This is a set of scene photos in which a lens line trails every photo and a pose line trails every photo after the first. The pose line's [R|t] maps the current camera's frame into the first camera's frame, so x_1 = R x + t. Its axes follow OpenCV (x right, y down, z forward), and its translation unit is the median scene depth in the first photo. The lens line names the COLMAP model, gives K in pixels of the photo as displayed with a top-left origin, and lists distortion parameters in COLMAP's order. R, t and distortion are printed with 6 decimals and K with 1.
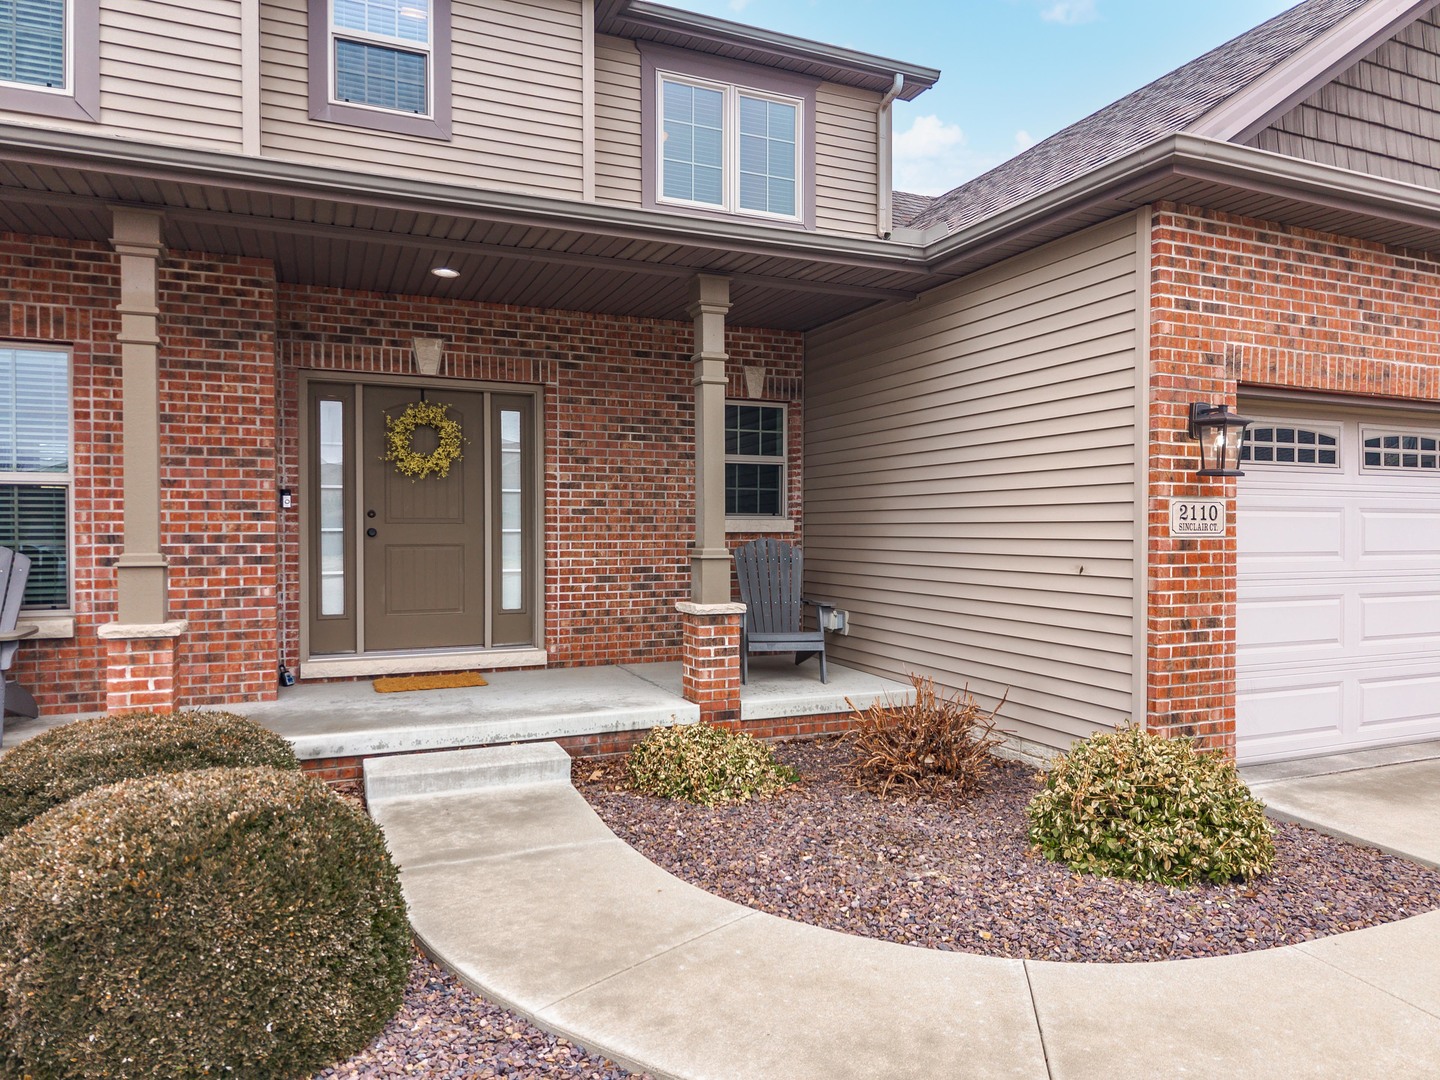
lens RADIAL K [[951.6, 0, 720.2], [0, 951.6, 546.4], [0, 0, 1]] dist [0.086989, -0.126065]
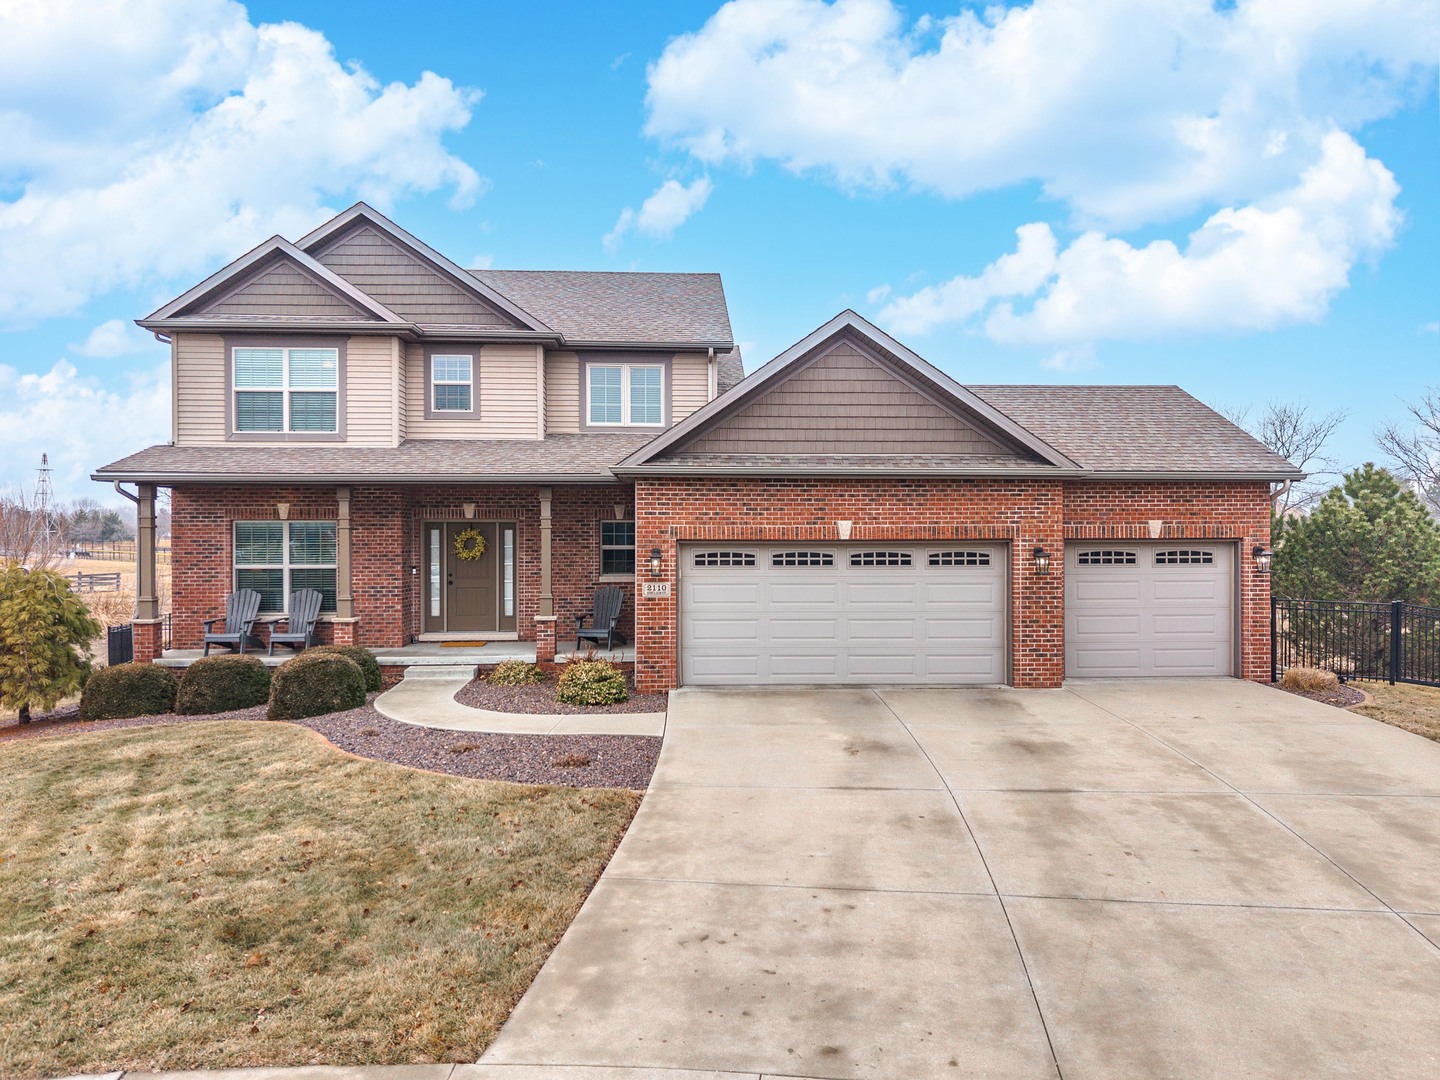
lens RADIAL K [[971.5, 0, 734.3], [0, 971.5, 539.5], [0, 0, 1]] dist [0.059585, -0.077990]
pose [[0.938588, 0.001096, -0.345039, 1.381775], [-0.004245, 0.999956, -0.008371, -0.125571], [0.345015, 0.009321, 0.938551, -1.272298]]
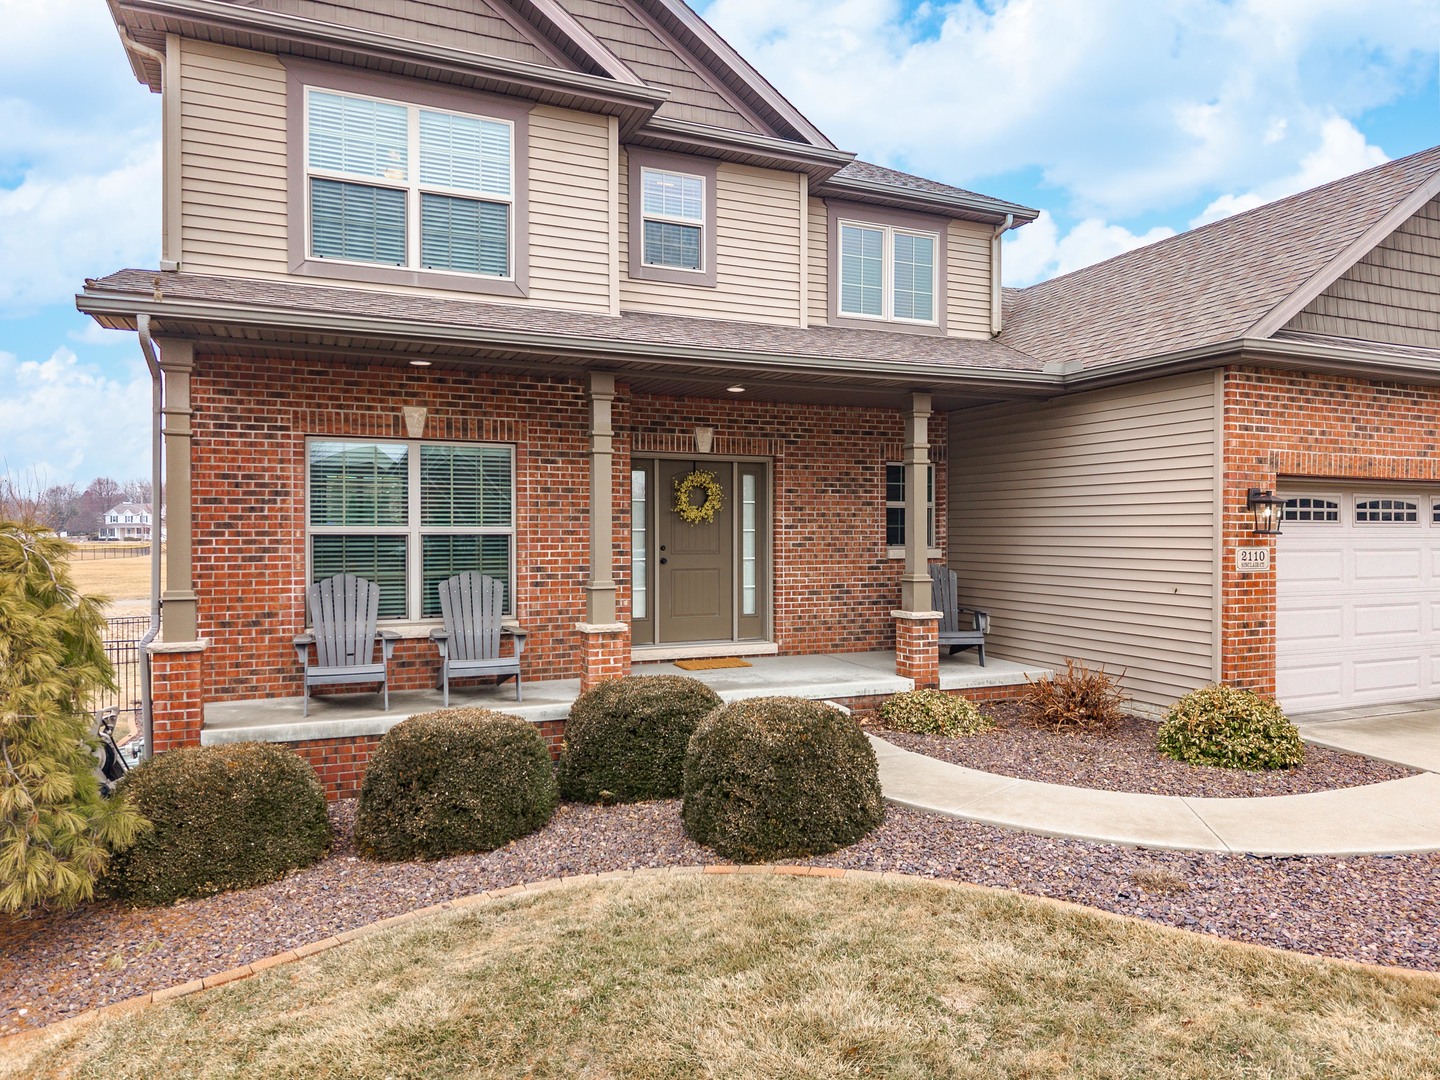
lens RADIAL K [[951.6, 0, 720.2], [0, 951.6, 546.4], [0, 0, 1]] dist [0.086989, -0.126065]
pose [[0.999999, -0.000065, 0.001294, -0.329820], [0.000067, 0.999998, -0.001830, -0.039982], [-0.001293, 0.001830, 0.999997, -0.509118]]
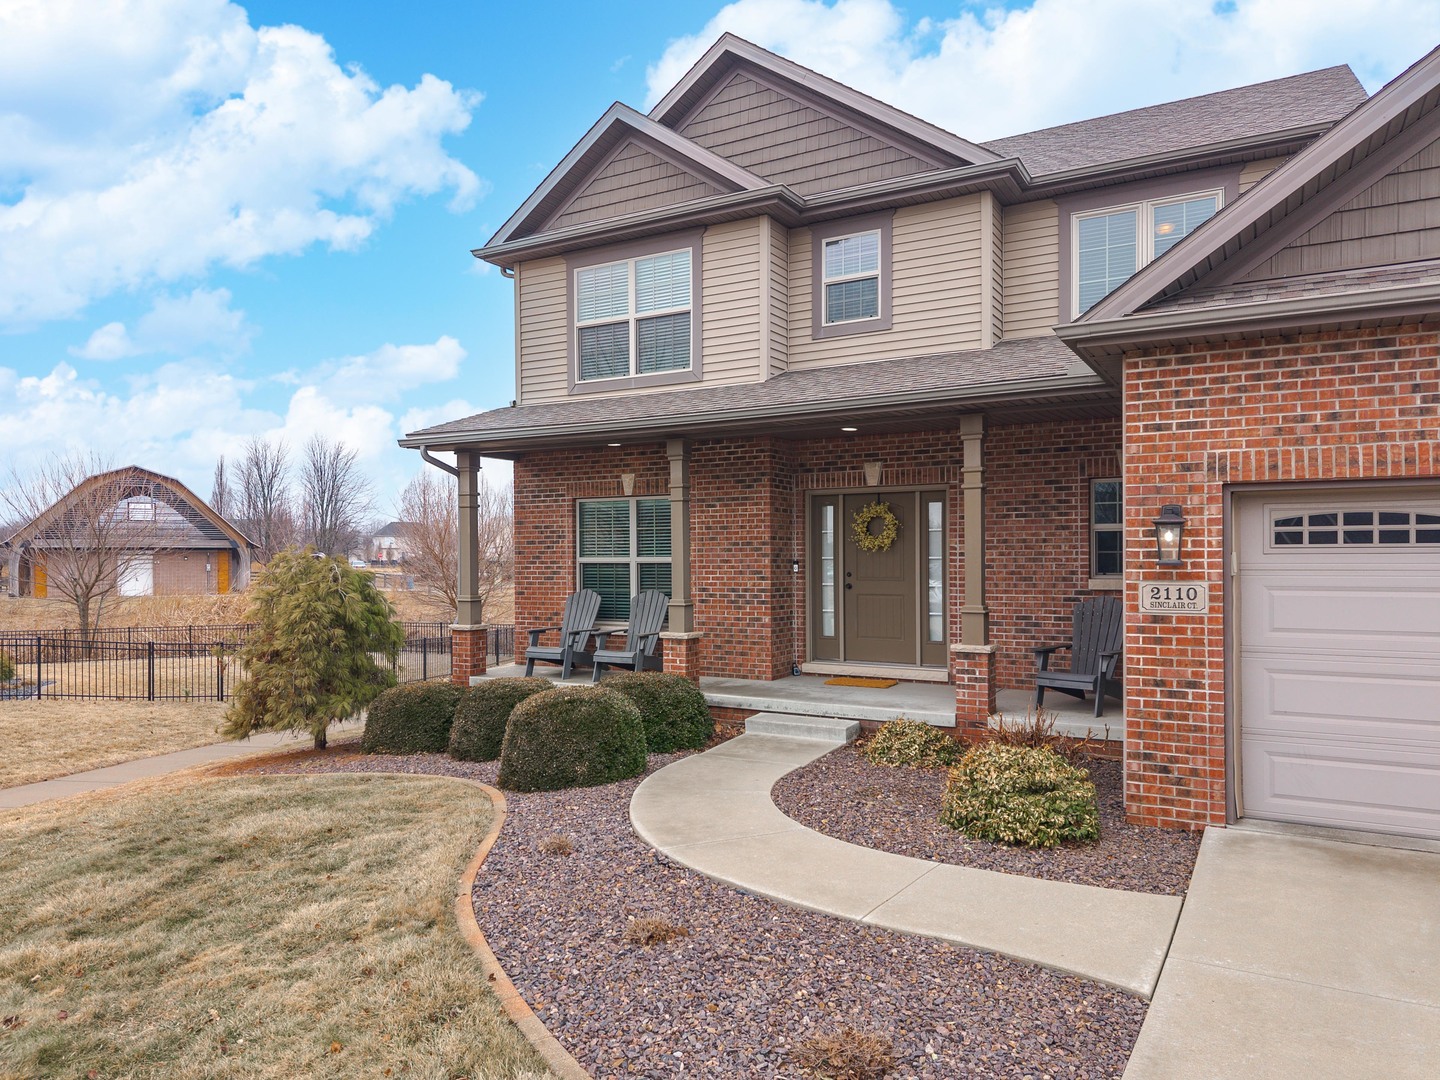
lens RADIAL K [[996.5, 0, 693.8], [0, 996.5, 560.4], [0, 0, 1]] dist [0.053366, -0.069174]
pose [[0.584163, -0.000494, -0.811636, 0.980370], [-0.007084, 0.999959, -0.005708, -0.054522], [0.811606, 0.009084, 0.584135, -0.204709]]
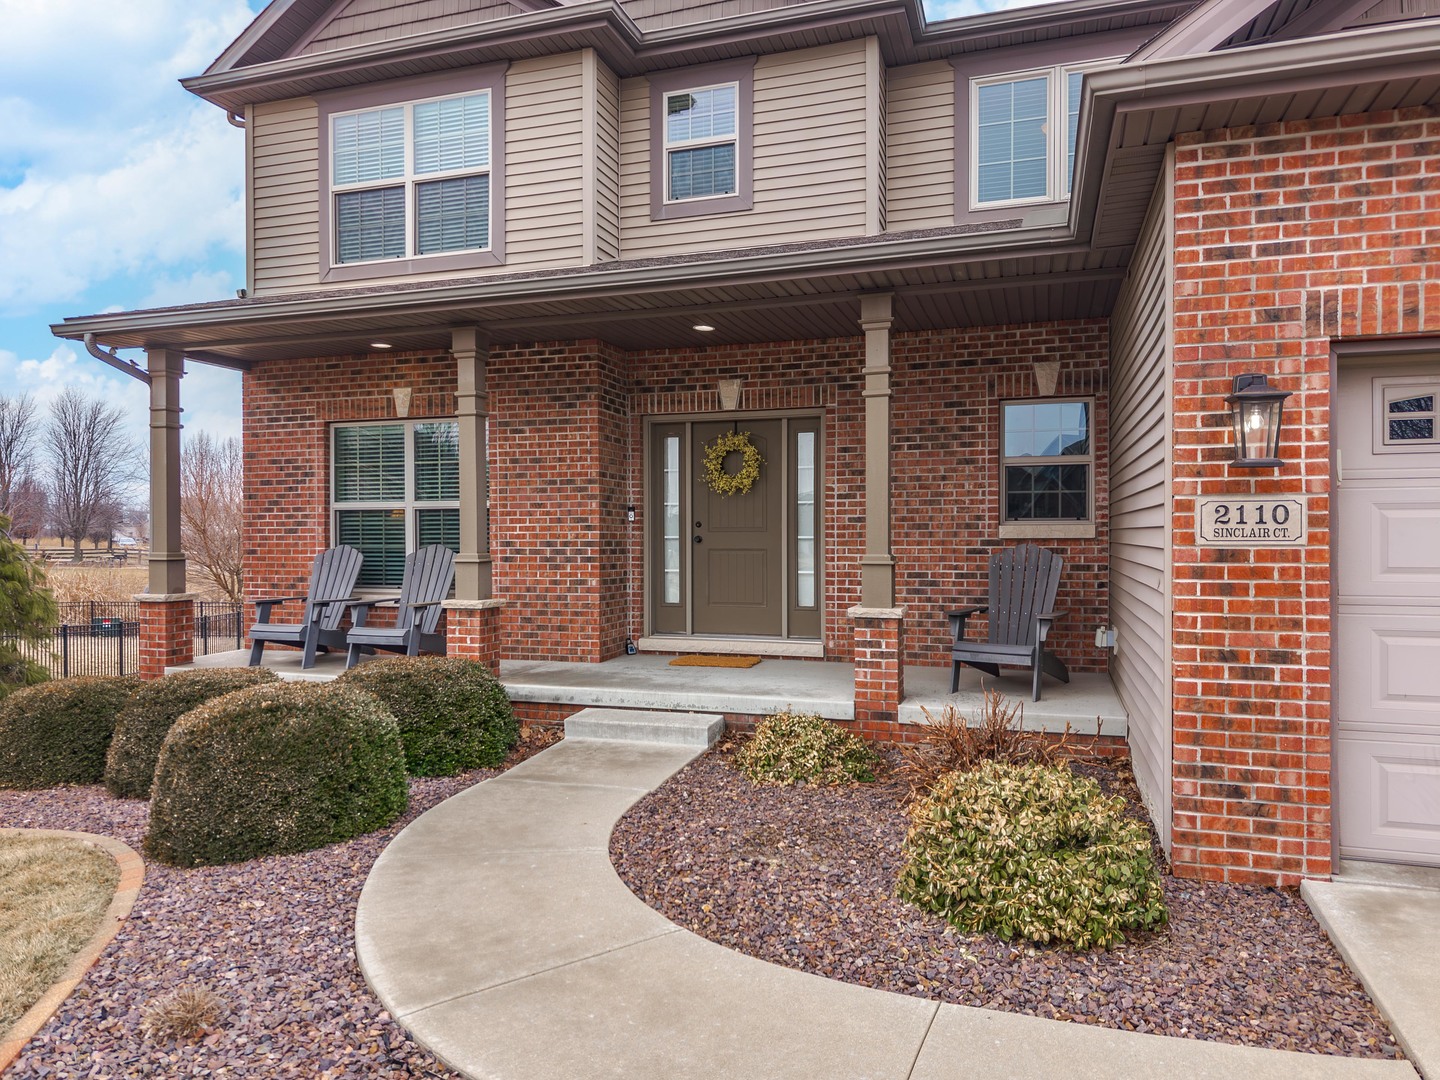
lens RADIAL K [[957.1, 0, 724.1], [0, 957.1, 544.0], [0, 0, 1]] dist [0.051801, -0.052208]
pose [[0.749170, 0.003054, -0.662371, 0.578117], [-0.008164, 0.999956, -0.004624, -0.003320], [0.662328, 0.008872, 0.749162, 0.107864]]
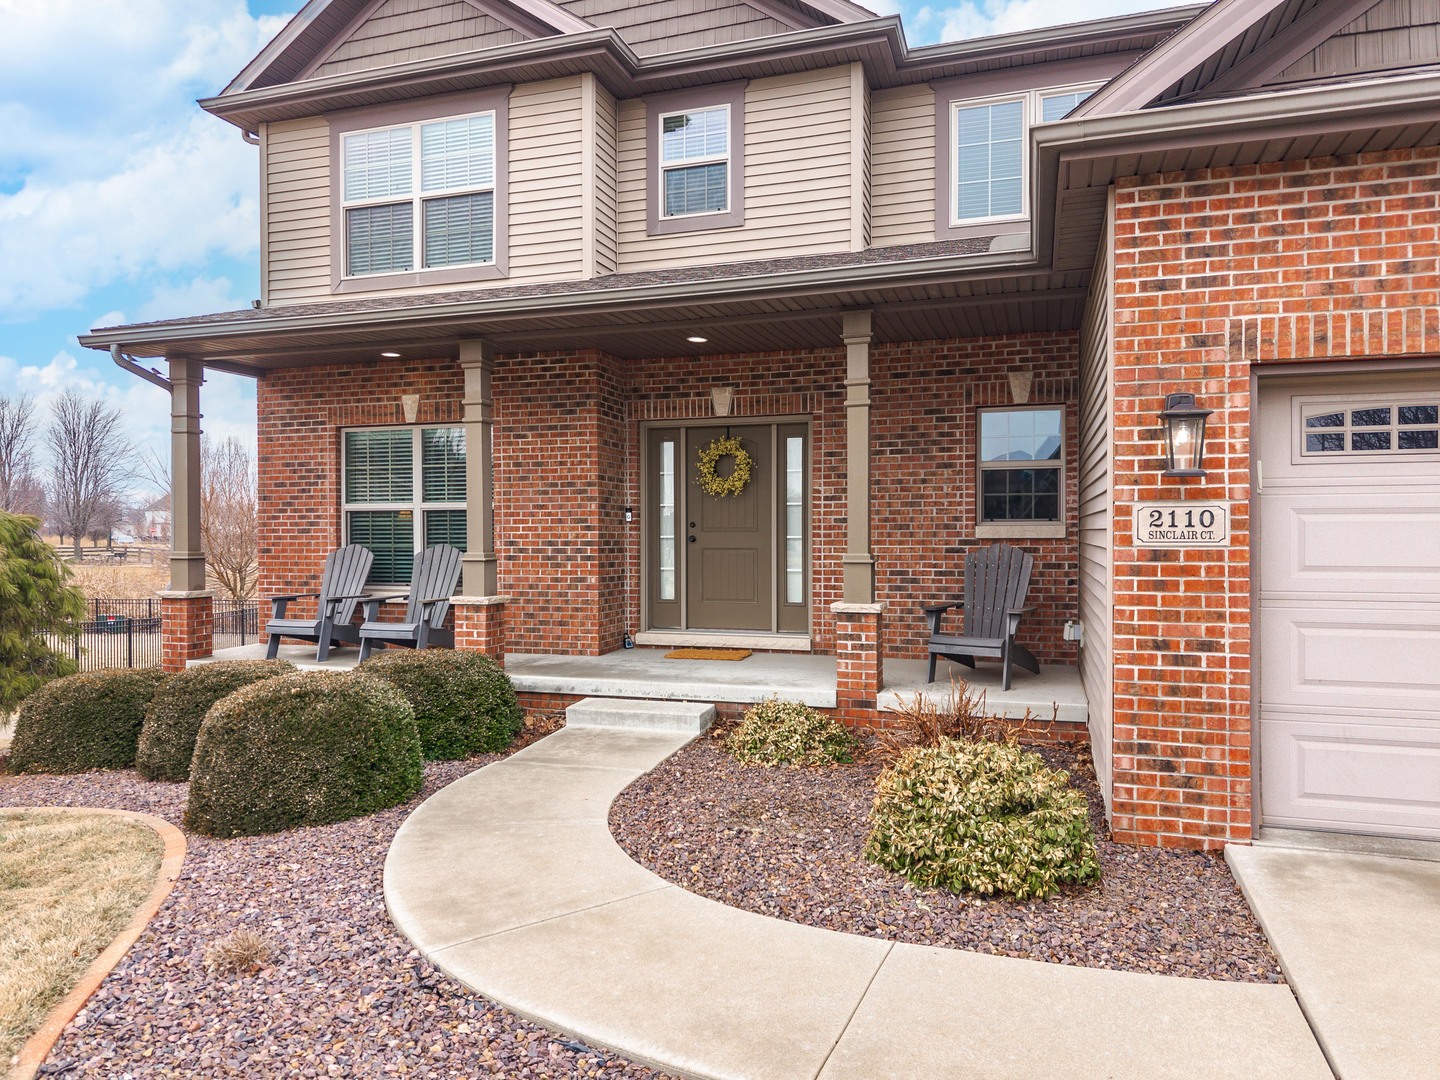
lens RADIAL K [[957.7, 0, 723.8], [0, 957.7, 544.0], [0, 0, 1]] dist [0.063007, -0.082079]
pose [[0.750355, 0.004565, -0.661019, 0.636056], [-0.008152, 0.999964, -0.002348, -0.005450], [0.660985, 0.007151, 0.750365, 0.054904]]
